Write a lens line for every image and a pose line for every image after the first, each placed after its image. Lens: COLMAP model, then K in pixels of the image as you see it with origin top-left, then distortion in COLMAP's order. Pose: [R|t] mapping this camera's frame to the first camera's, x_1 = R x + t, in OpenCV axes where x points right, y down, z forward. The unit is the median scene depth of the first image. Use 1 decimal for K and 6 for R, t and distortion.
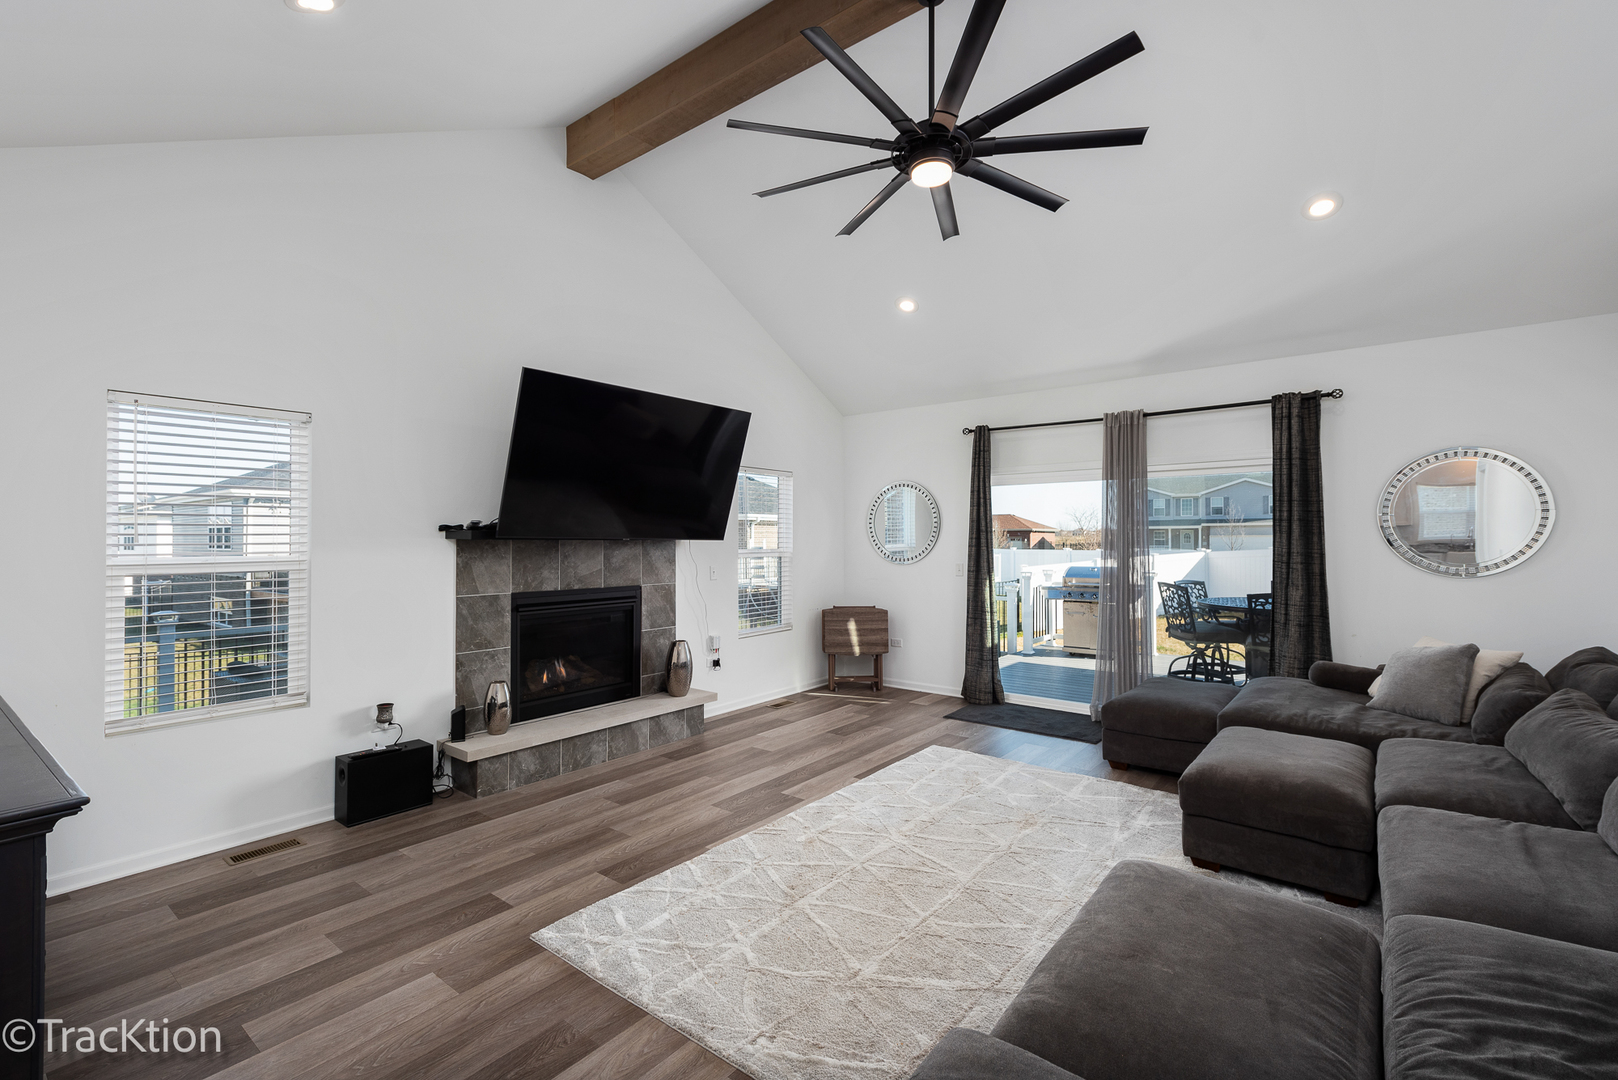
lens RADIAL K [[706.8, 0, 813.2], [0, 706.8, 537.5], [0, 0, 1]] dist [0.002993, 0.000158]
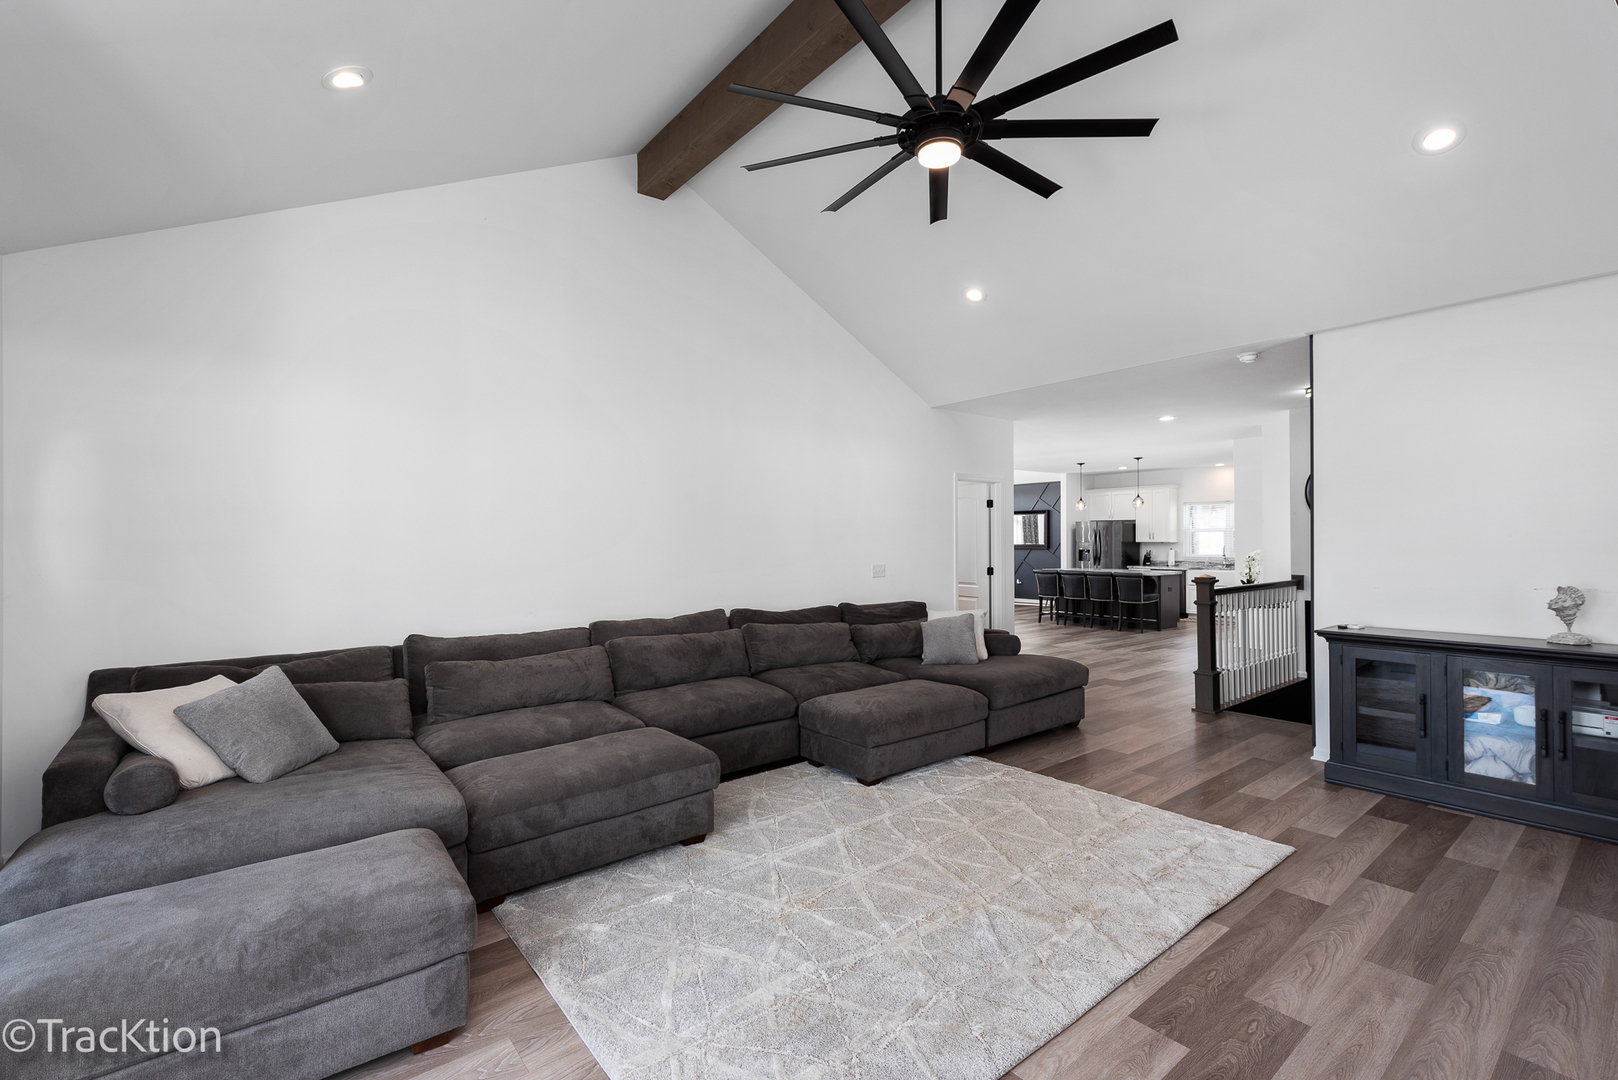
lens RADIAL K [[706.8, 0, 813.2], [0, 706.8, 537.5], [0, 0, 1]] dist [0.002993, 0.000158]
pose [[-0.973512, 0.010990, 0.228370, 0.098217], [0.009433, 0.999924, -0.007909, 0.004520], [-0.228440, -0.005545, -0.973542, 1.631579]]
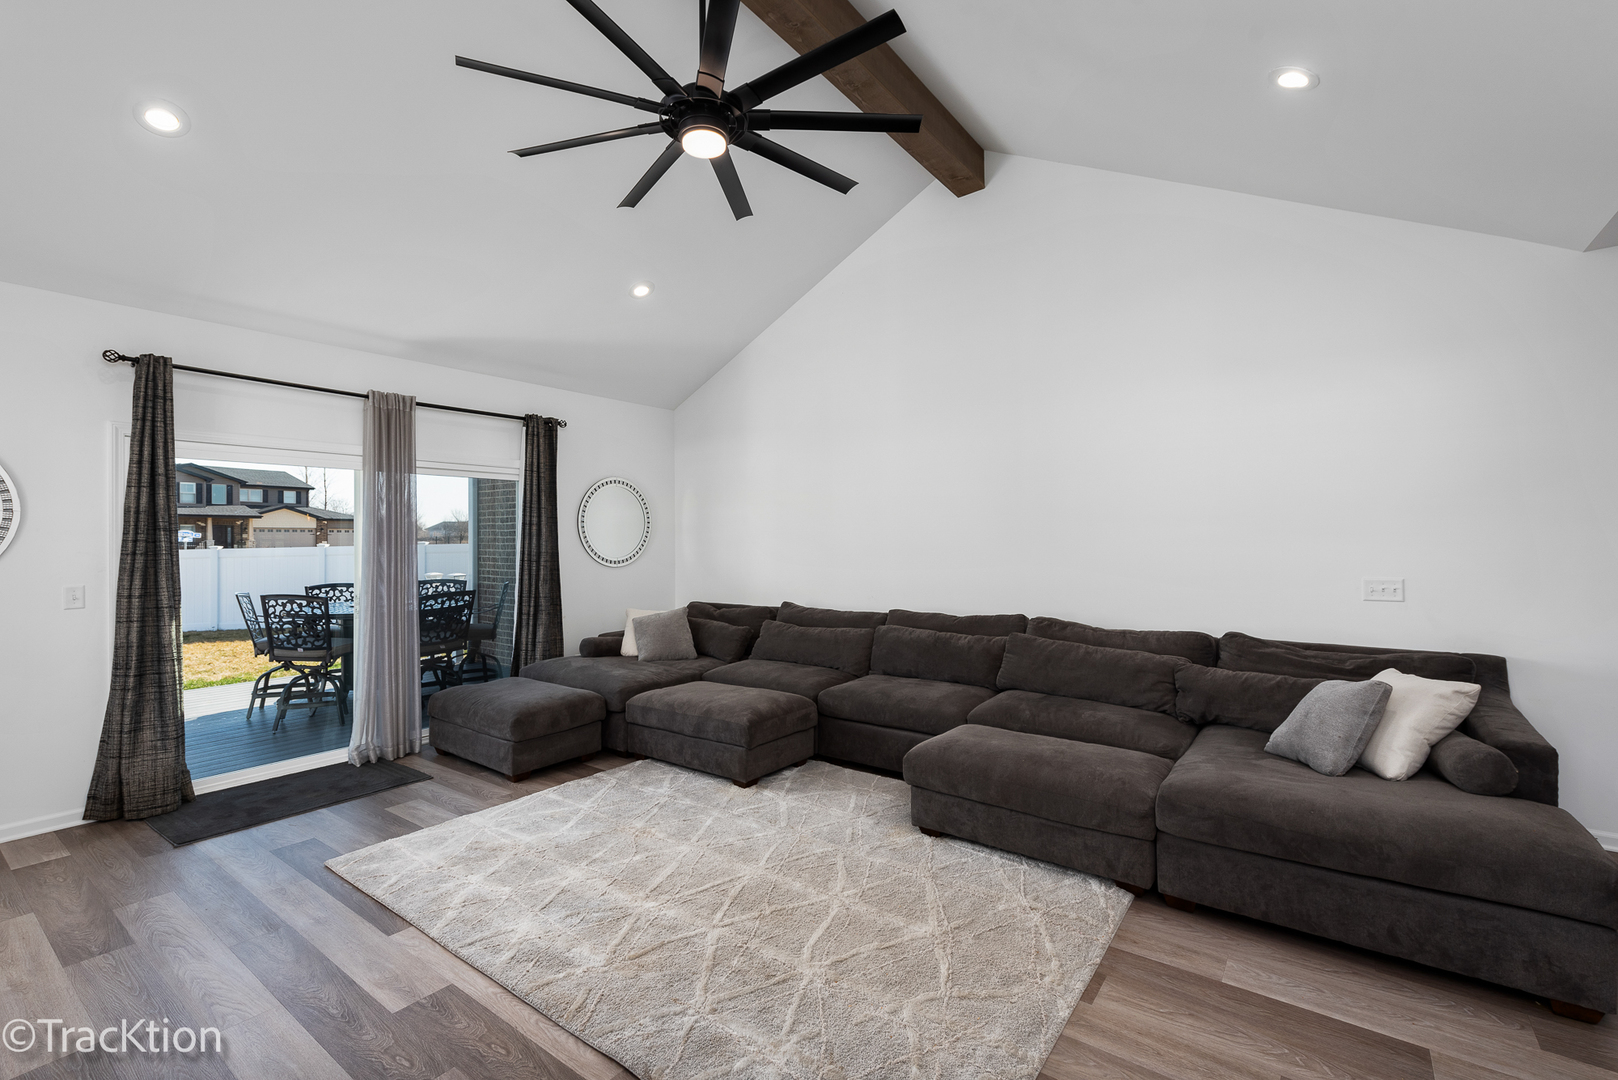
lens RADIAL K [[706.8, 0, 813.2], [0, 706.8, 537.5], [0, 0, 1]] dist [0.002993, 0.000158]
pose [[-0.032849, 0.002521, 0.999457, -0.630495], [0.000319, 0.999997, -0.002512, -0.000513], [-0.999460, 0.000237, -0.032849, 0.738135]]
